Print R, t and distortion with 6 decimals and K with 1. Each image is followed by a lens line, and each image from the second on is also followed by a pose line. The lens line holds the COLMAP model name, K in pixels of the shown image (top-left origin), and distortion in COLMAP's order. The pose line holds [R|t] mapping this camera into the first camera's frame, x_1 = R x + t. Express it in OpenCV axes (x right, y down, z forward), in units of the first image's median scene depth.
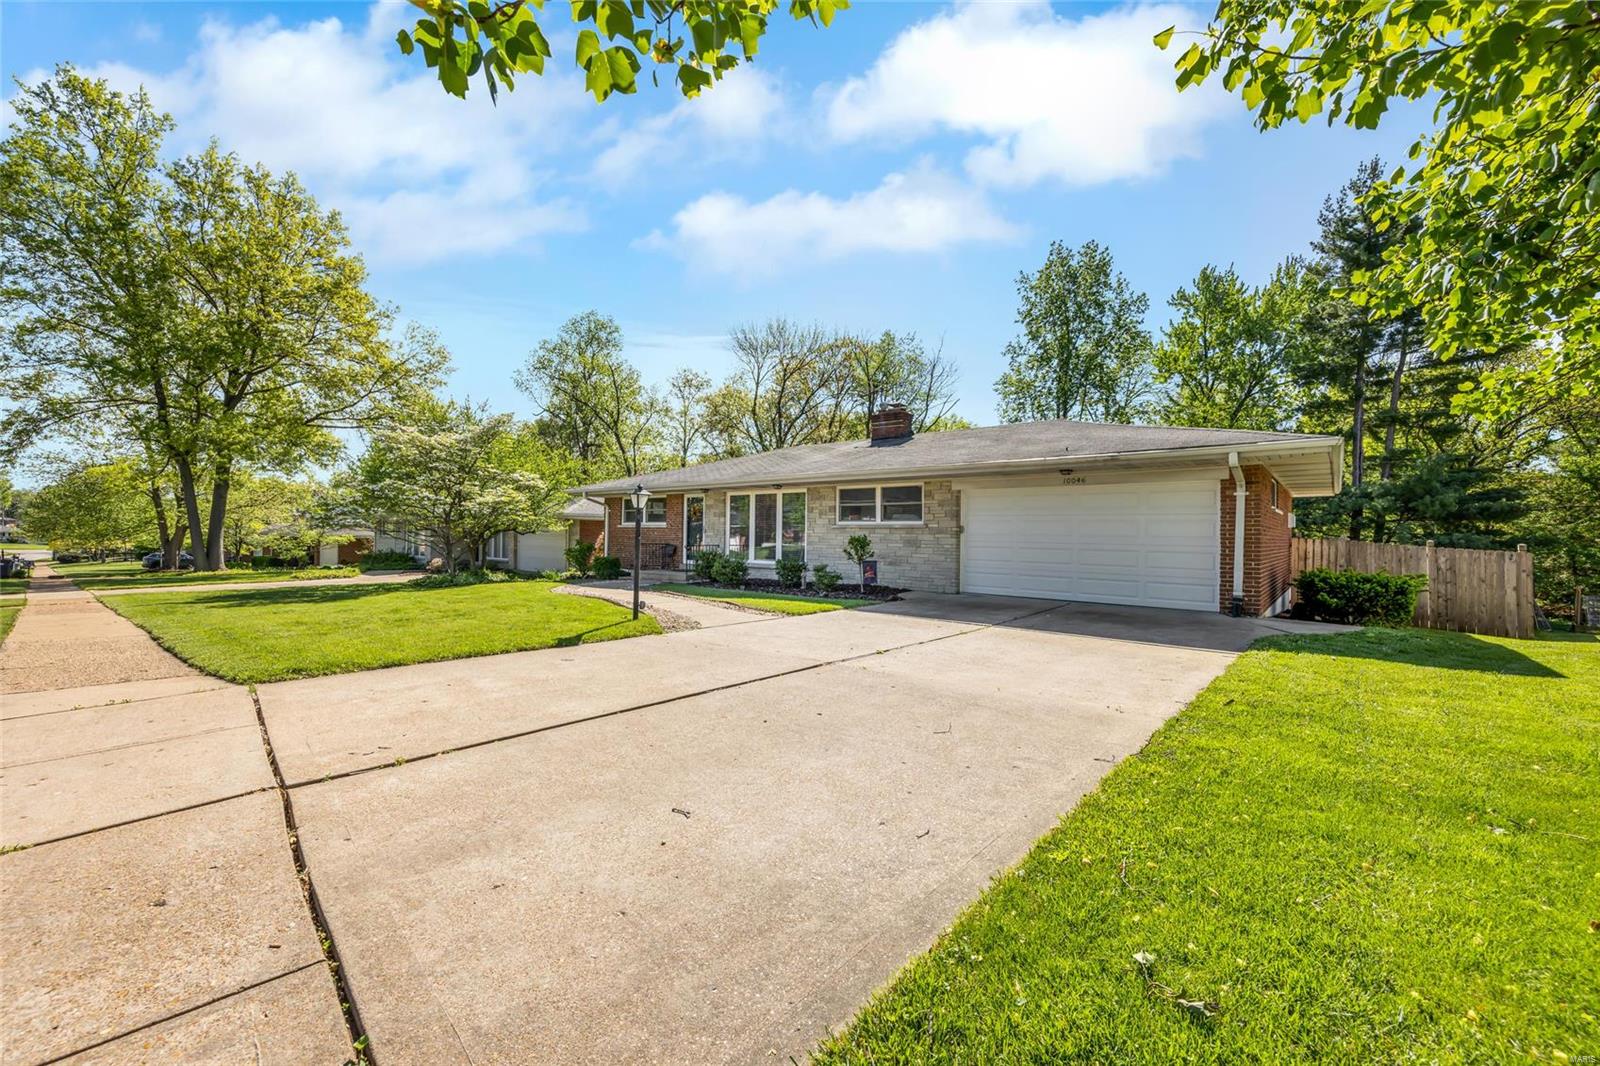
lens RADIAL K [[645.8, 0, 804.6], [0, 645.8, 531.1], [0, 0, 1]] dist [0.003041, 0.000425]
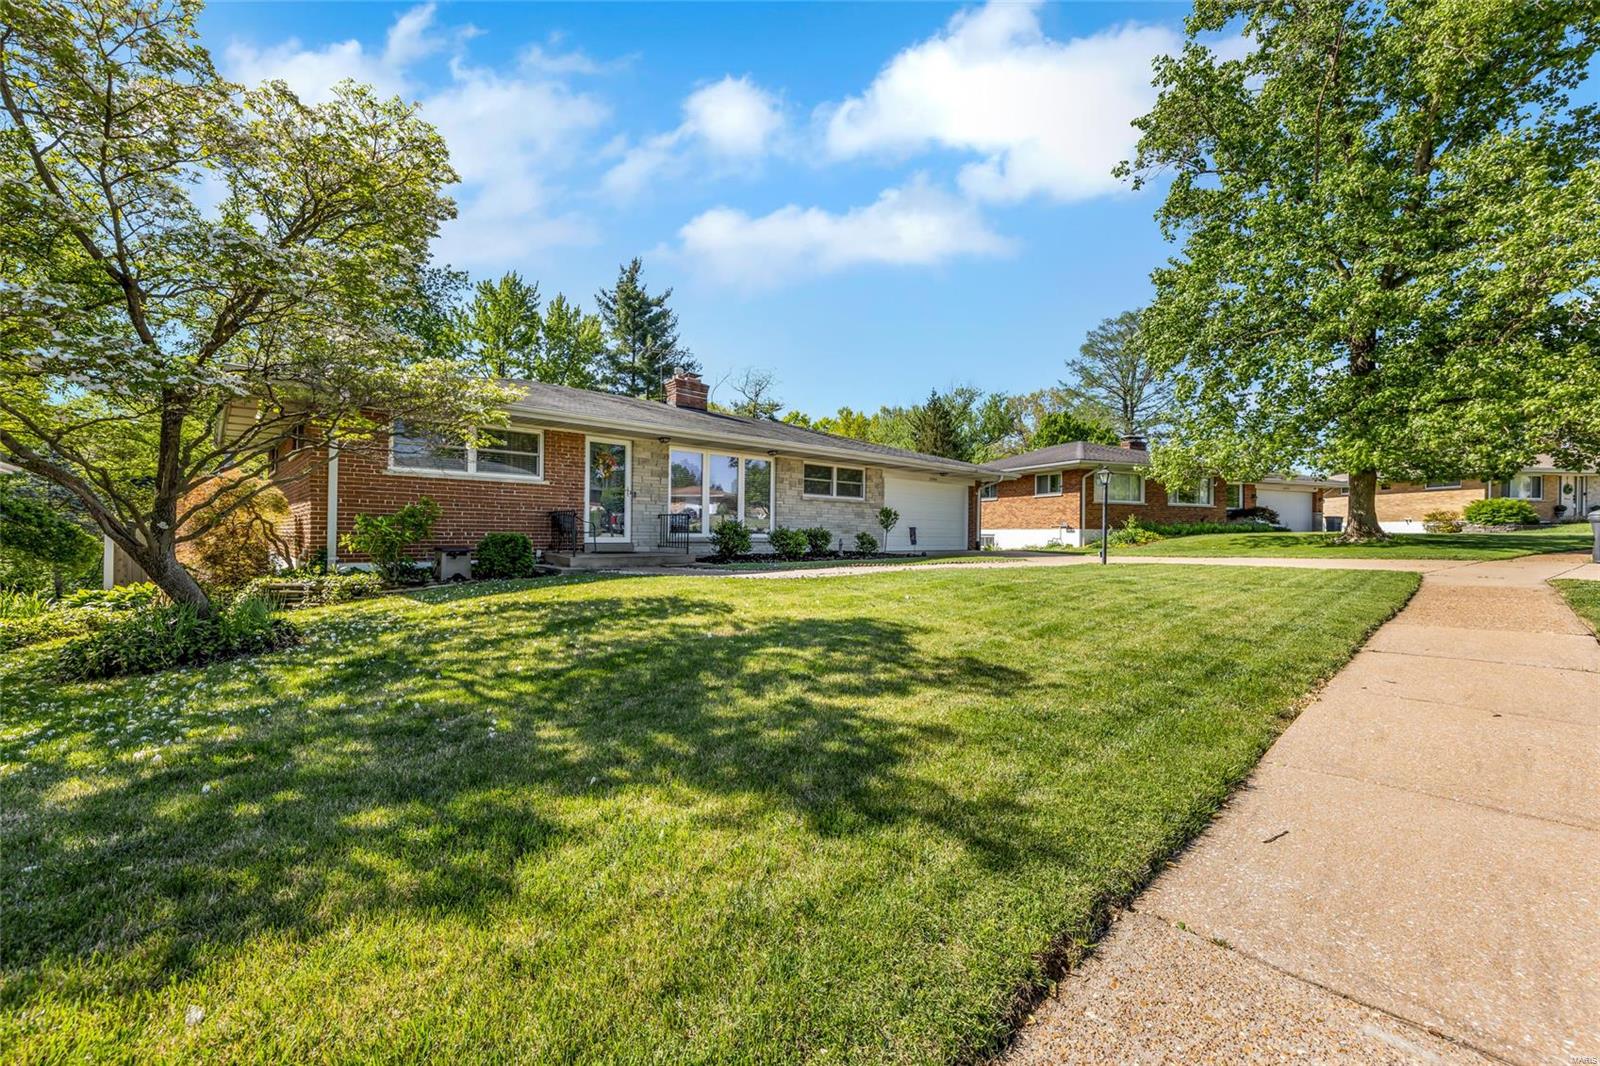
lens RADIAL K [[645.8, 0, 804.6], [0, 645.8, 531.1], [0, 0, 1]] dist [0.003041, 0.000425]
pose [[0.108296, -0.008628, 0.994081, -1.006673], [-0.014376, 0.999844, 0.010245, 0.035056], [-0.994015, -0.015400, 0.108155, 0.884703]]
